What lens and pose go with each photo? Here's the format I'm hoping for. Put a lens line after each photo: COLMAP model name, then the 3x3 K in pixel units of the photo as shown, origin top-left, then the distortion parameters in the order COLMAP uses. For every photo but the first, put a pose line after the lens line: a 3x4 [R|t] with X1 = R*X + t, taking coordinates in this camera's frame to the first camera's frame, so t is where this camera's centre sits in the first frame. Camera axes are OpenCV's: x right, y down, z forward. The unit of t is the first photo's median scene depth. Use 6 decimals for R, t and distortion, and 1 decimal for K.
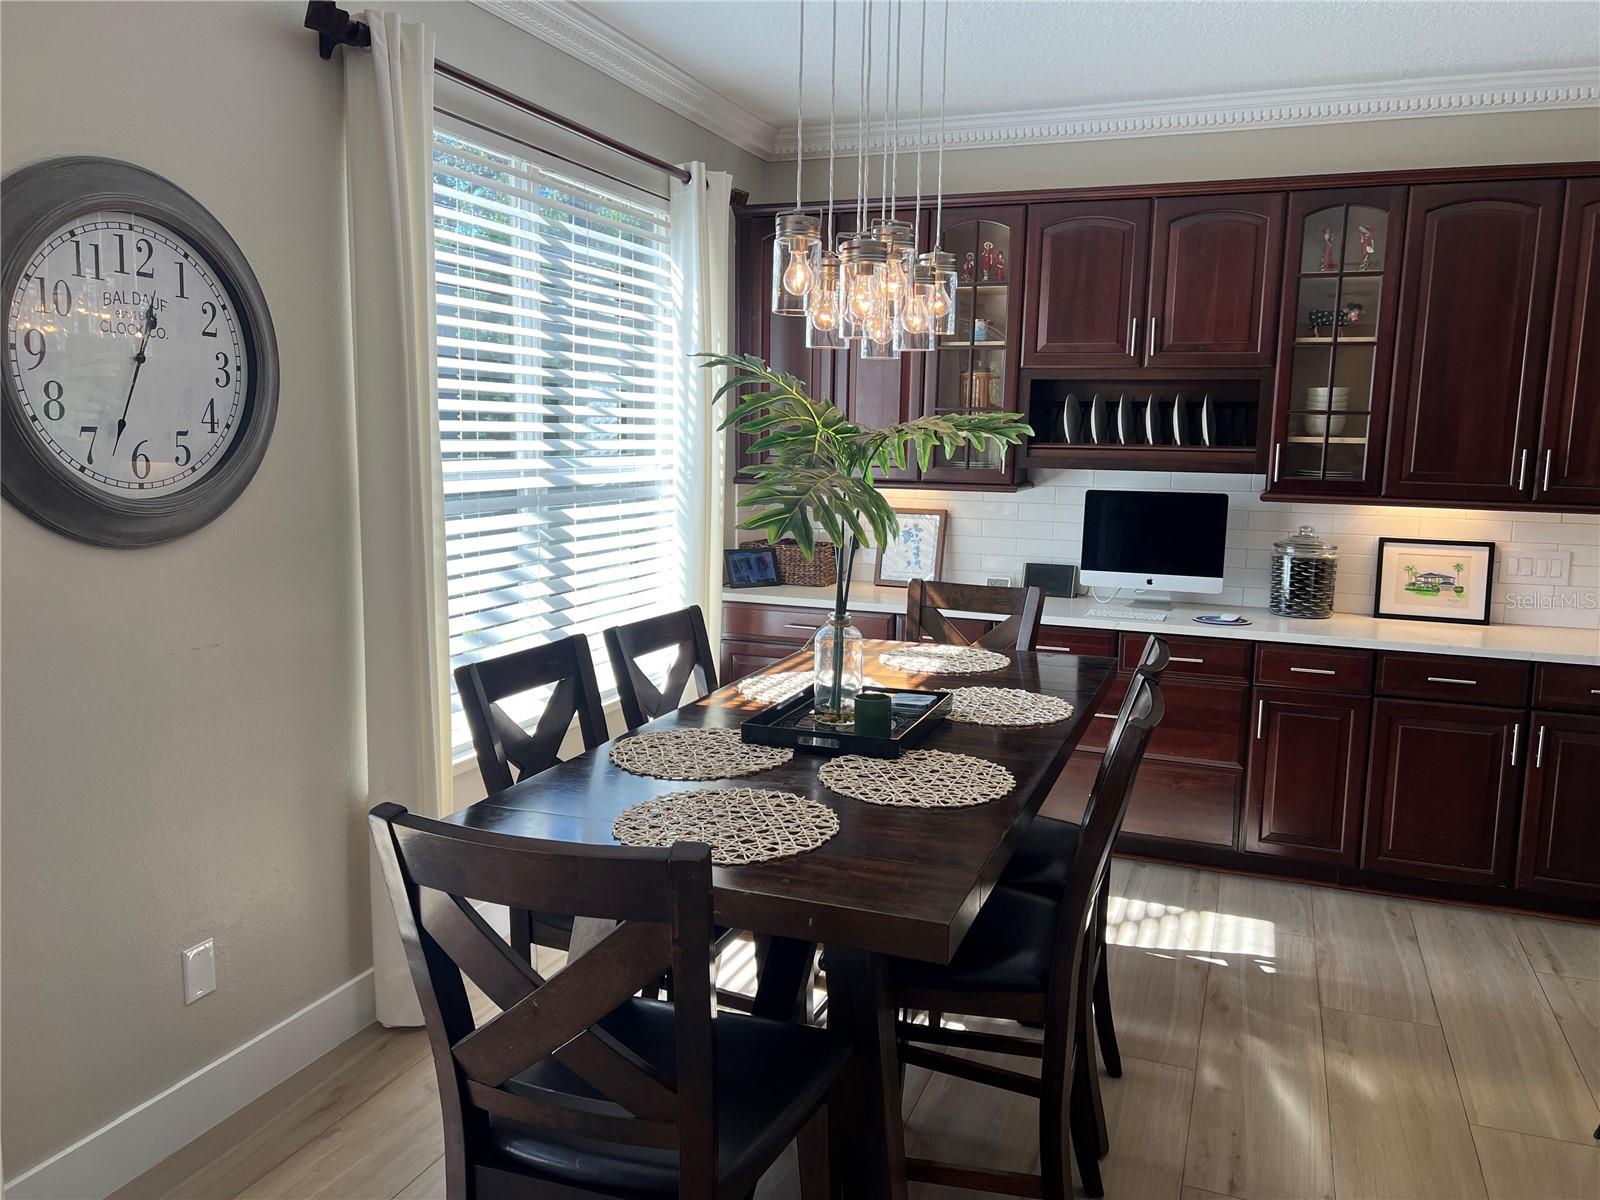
lens RADIAL K [[1190.5, 0, 803.4], [0, 1190.5, 594.2], [0, 0, 1]] dist [0.039498, -0.049201]
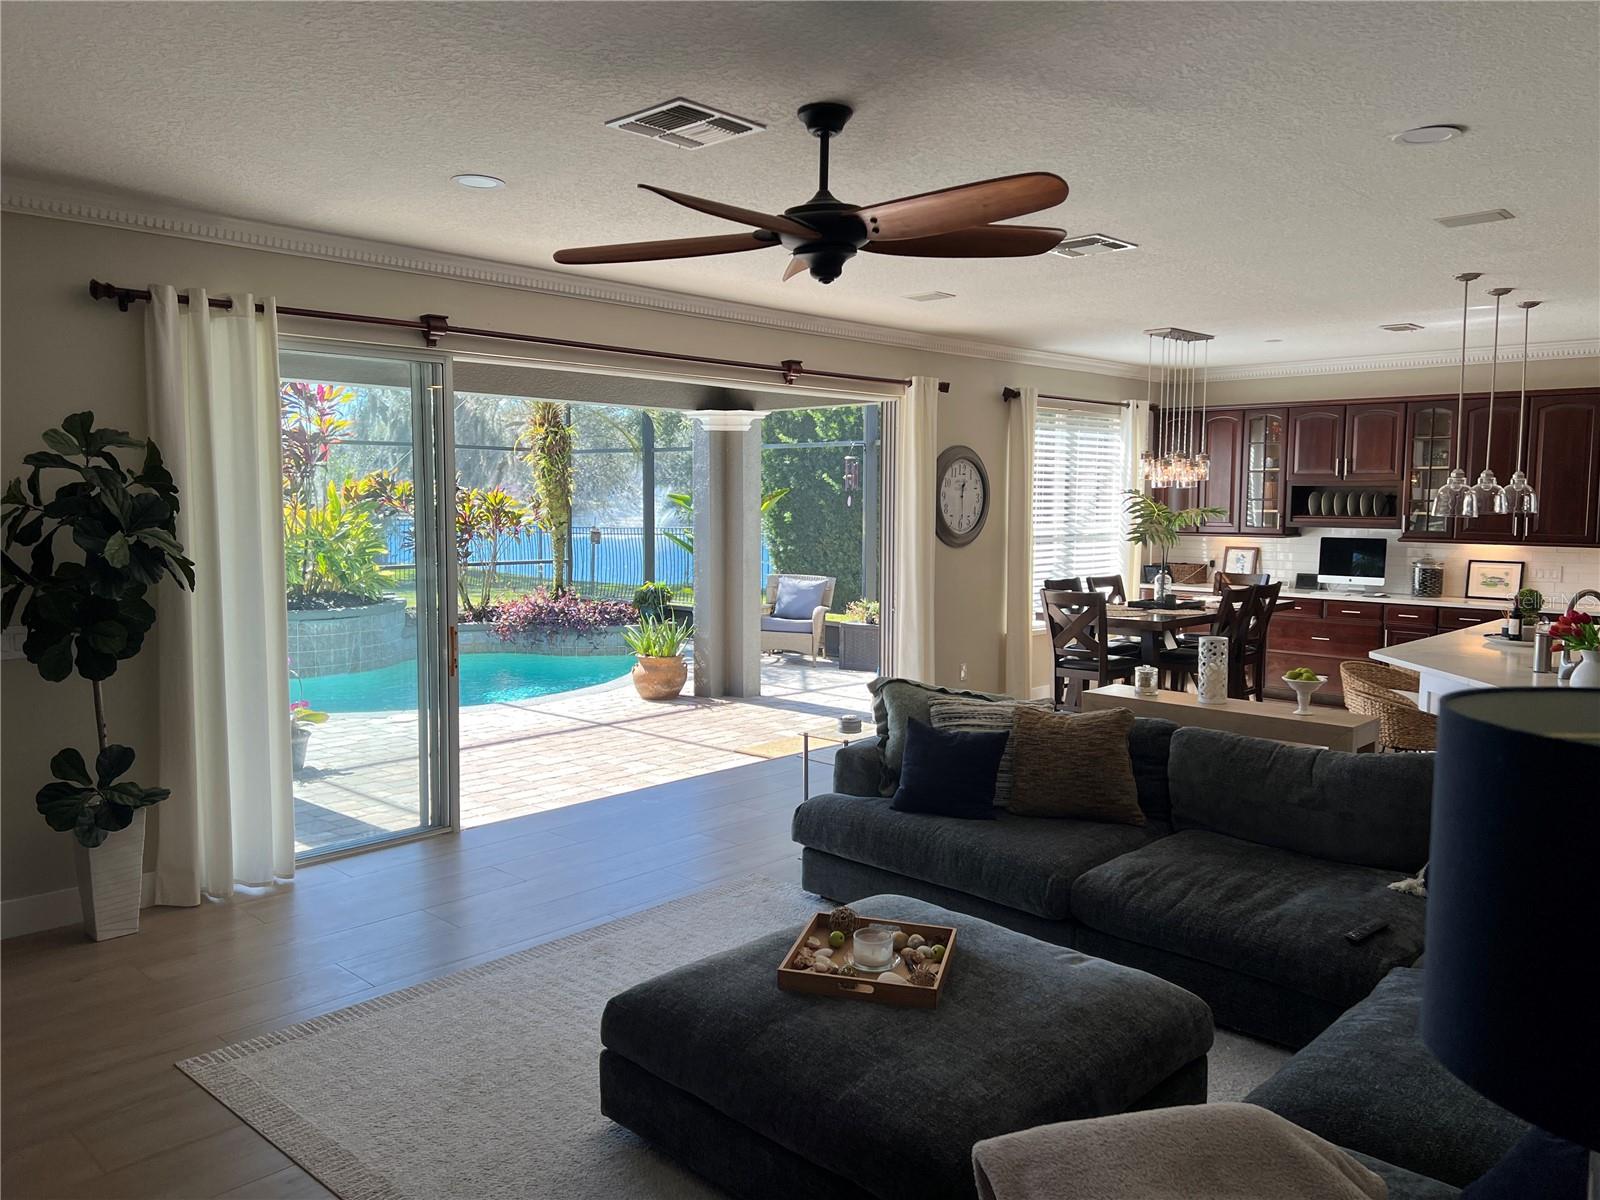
lens RADIAL K [[1190.5, 0, 801.4], [0, 1190.5, 604.4], [0, 0, 1]] dist [0.039498, -0.049201]
pose [[0.920306, 0.021610, -0.390603, 0.238375], [-0.040840, 0.998325, -0.040991, 0.167415], [0.389062, 0.053677, 0.919646, -1.395052]]
